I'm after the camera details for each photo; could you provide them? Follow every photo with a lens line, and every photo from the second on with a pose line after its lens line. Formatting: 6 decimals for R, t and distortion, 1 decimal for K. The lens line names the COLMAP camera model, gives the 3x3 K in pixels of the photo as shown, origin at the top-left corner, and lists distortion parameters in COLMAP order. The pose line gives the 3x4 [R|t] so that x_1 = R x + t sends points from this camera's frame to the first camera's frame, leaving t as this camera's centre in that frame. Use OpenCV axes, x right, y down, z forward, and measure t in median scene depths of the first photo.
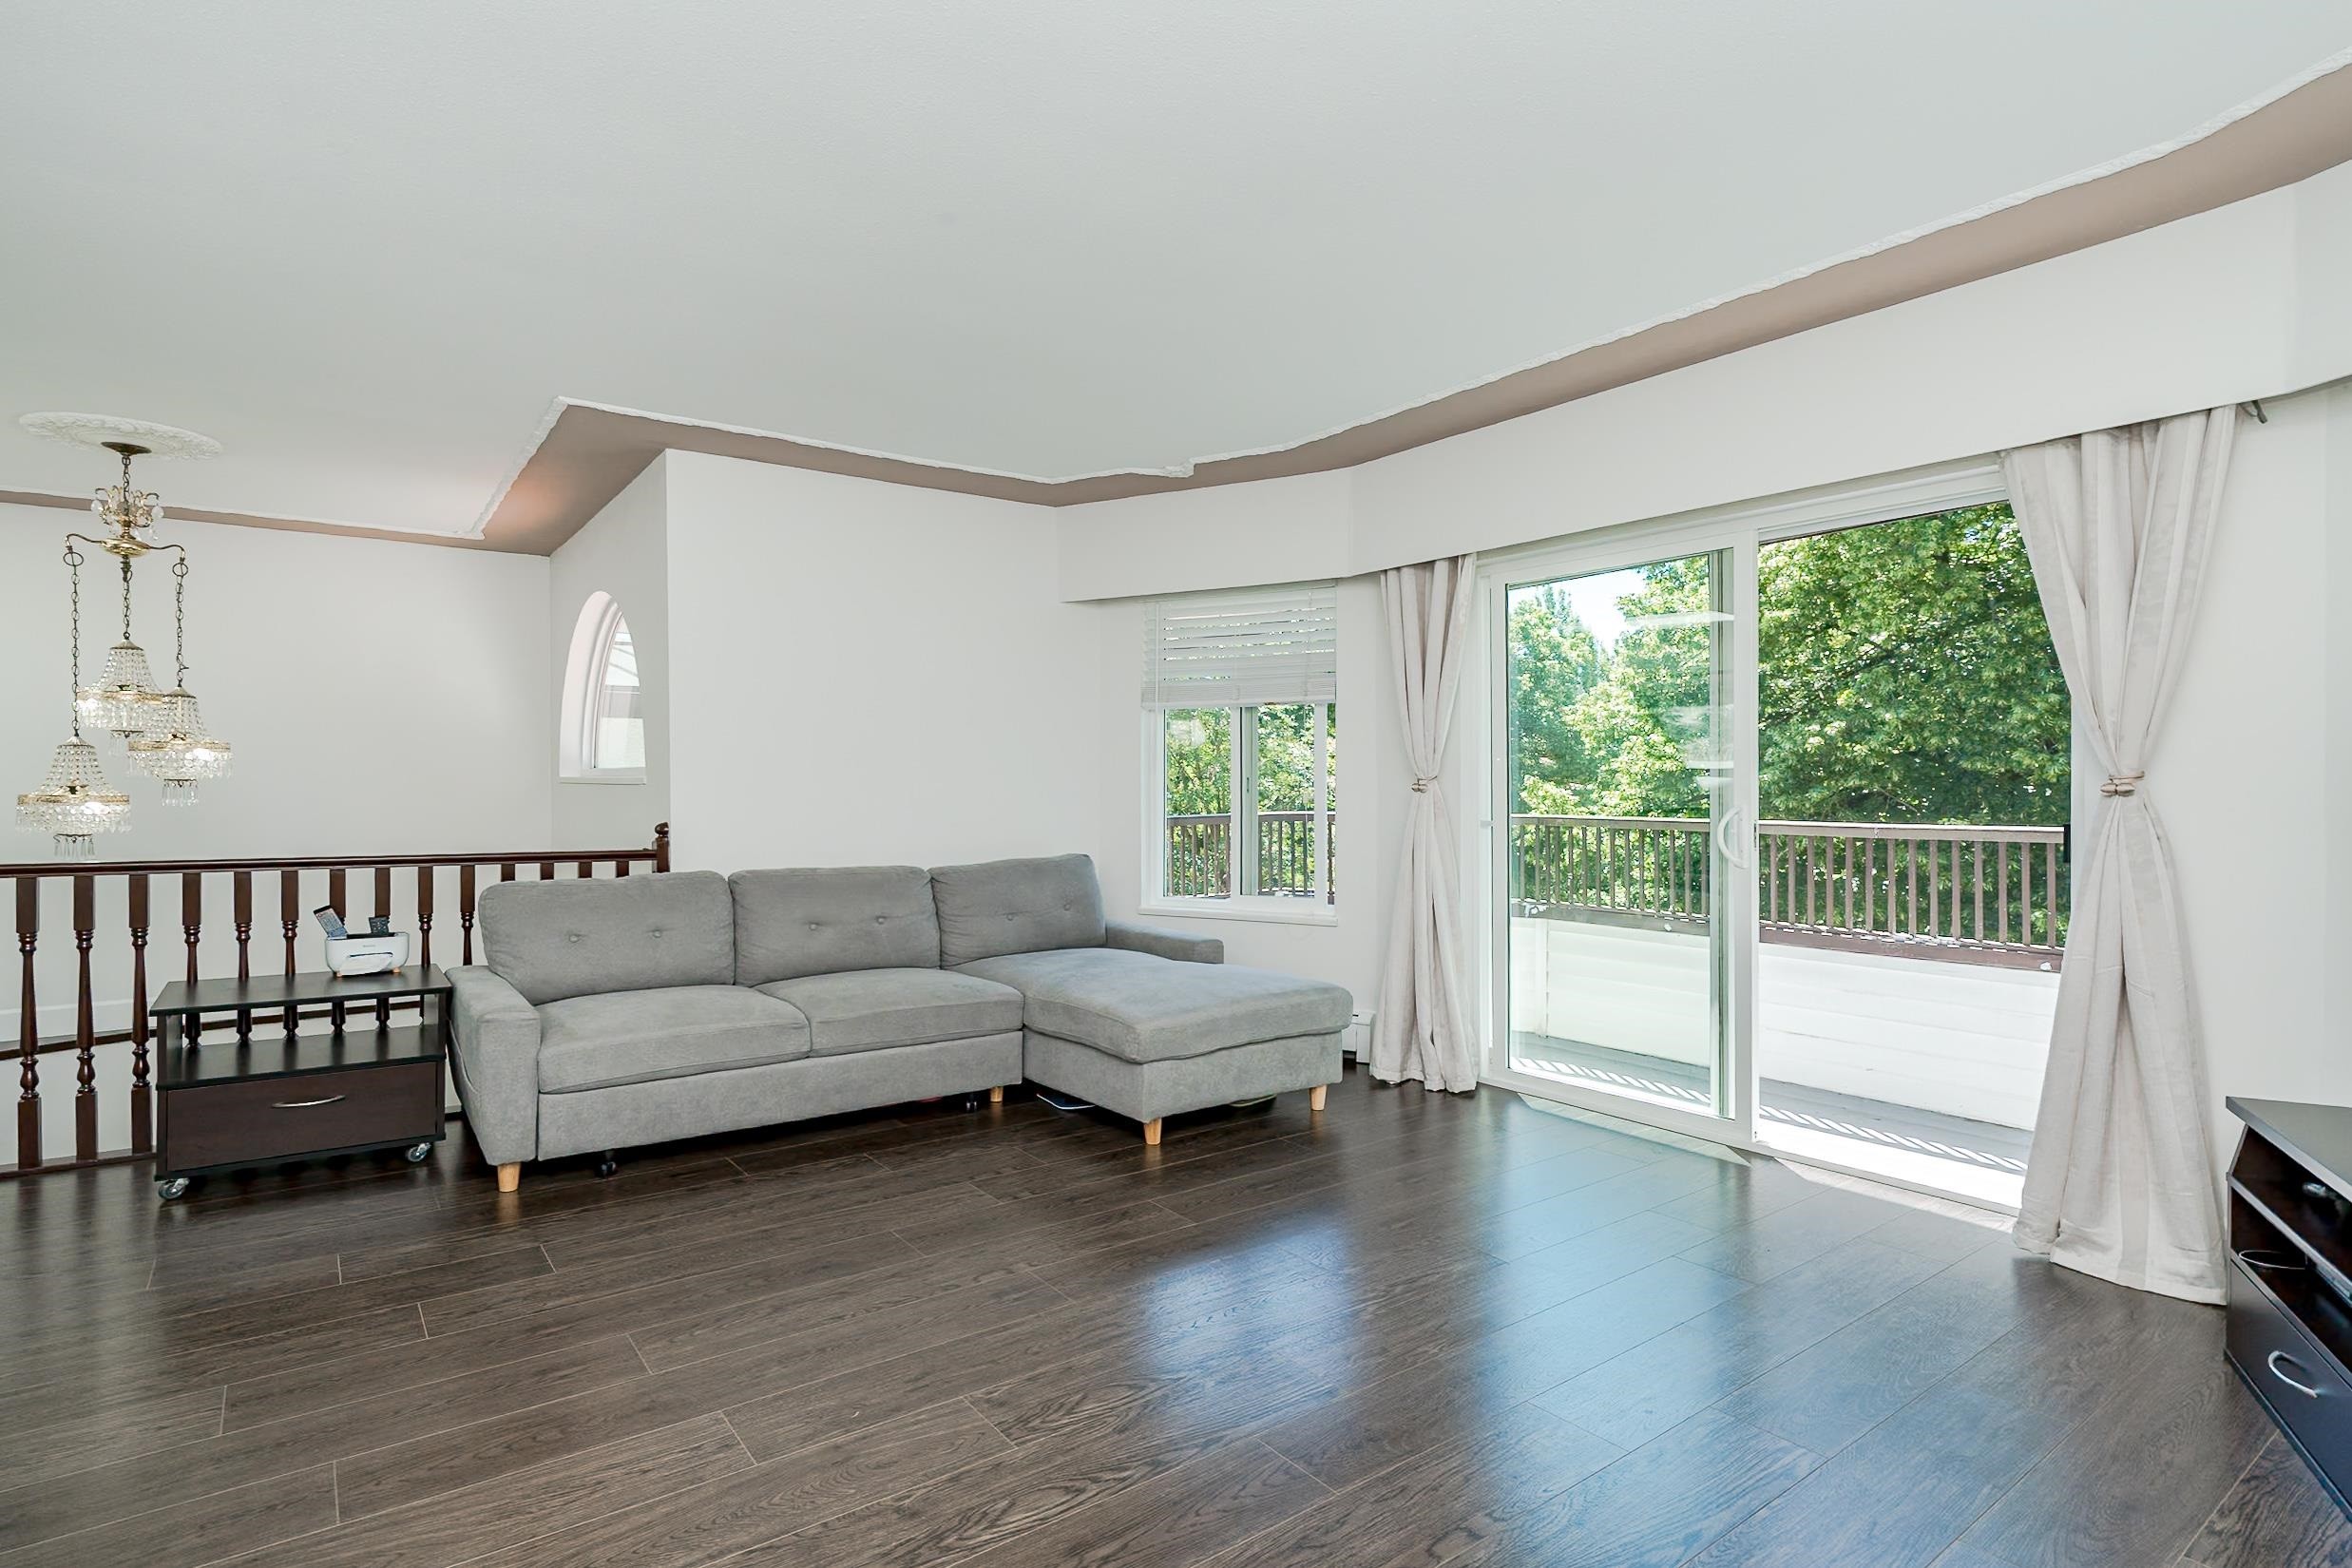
lens RADIAL K [[1200.5, 0, 1176.0], [0, 1200.5, 784.0], [0, 0, 1]] dist [-0.000298, 0.000116]
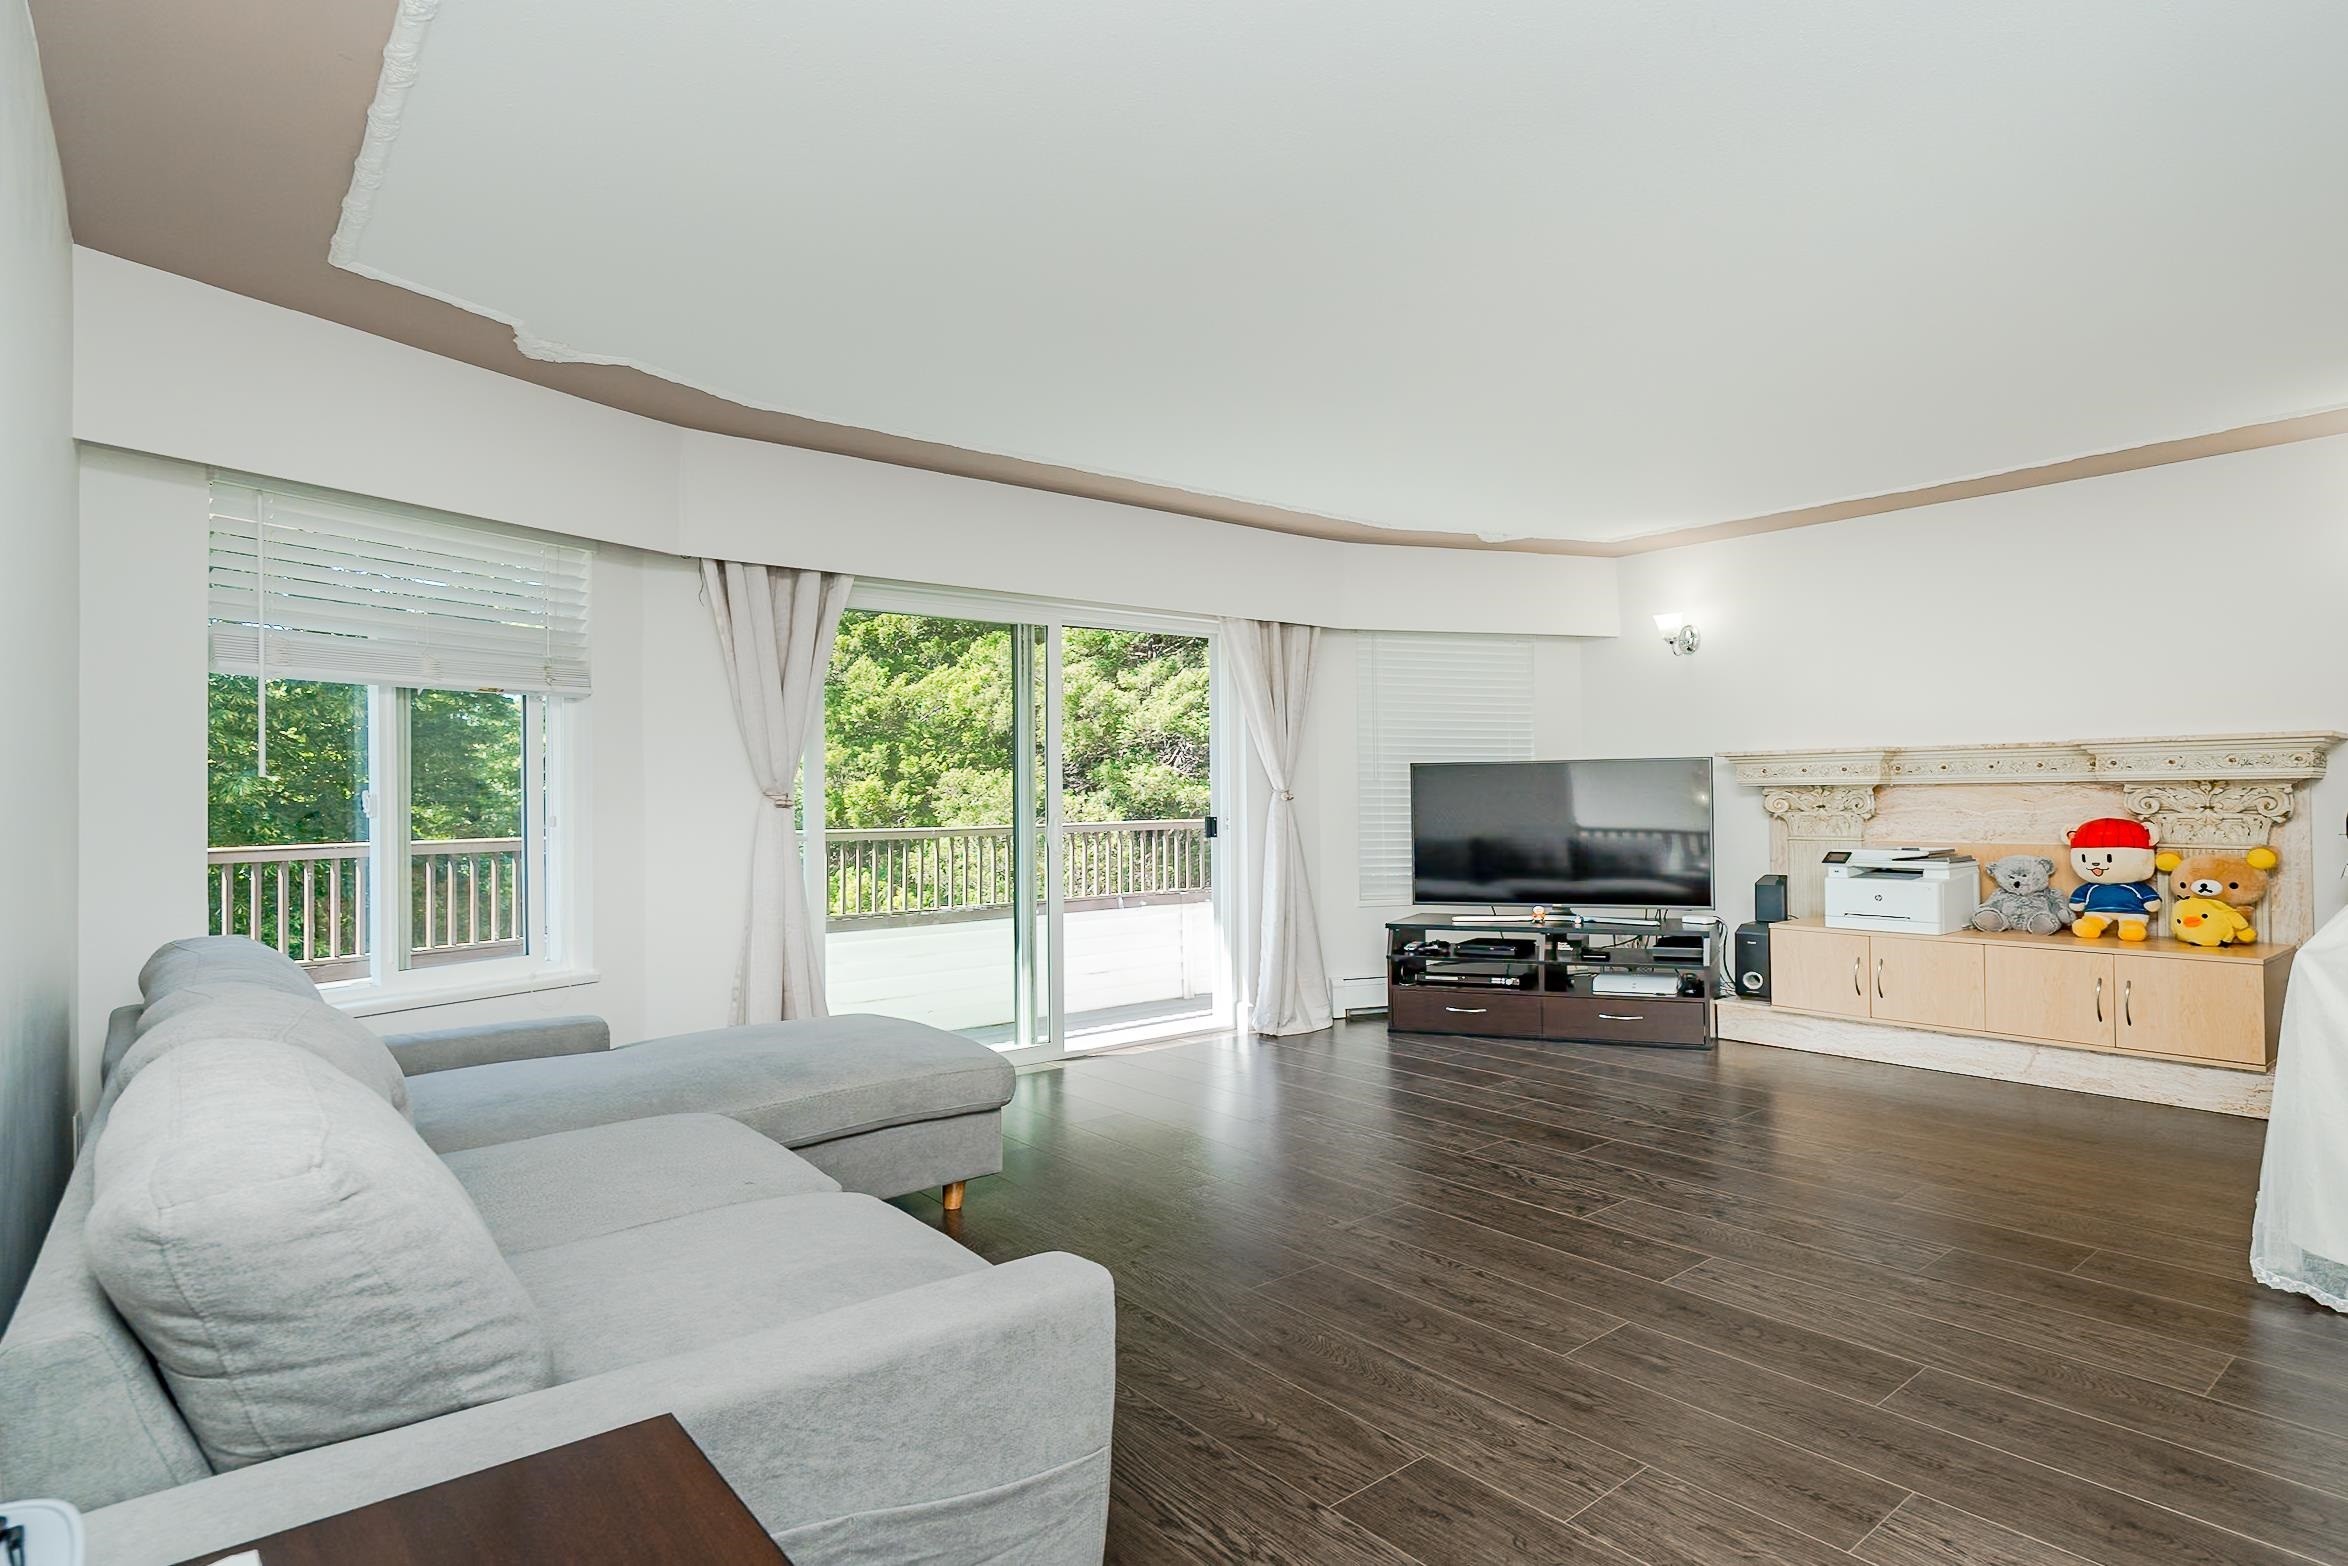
lens RADIAL K [[1263.8, 0, 1174.0], [0, 1263.8, 783.0], [0, 0, 1]] dist [-0.001275, -0.000272]
pose [[-0.031919, 0.007201, 0.999465, -1.308525], [0.009015, 0.999935, -0.006917, -0.005962], [-0.999450, 0.008790, -0.031982, 1.187818]]
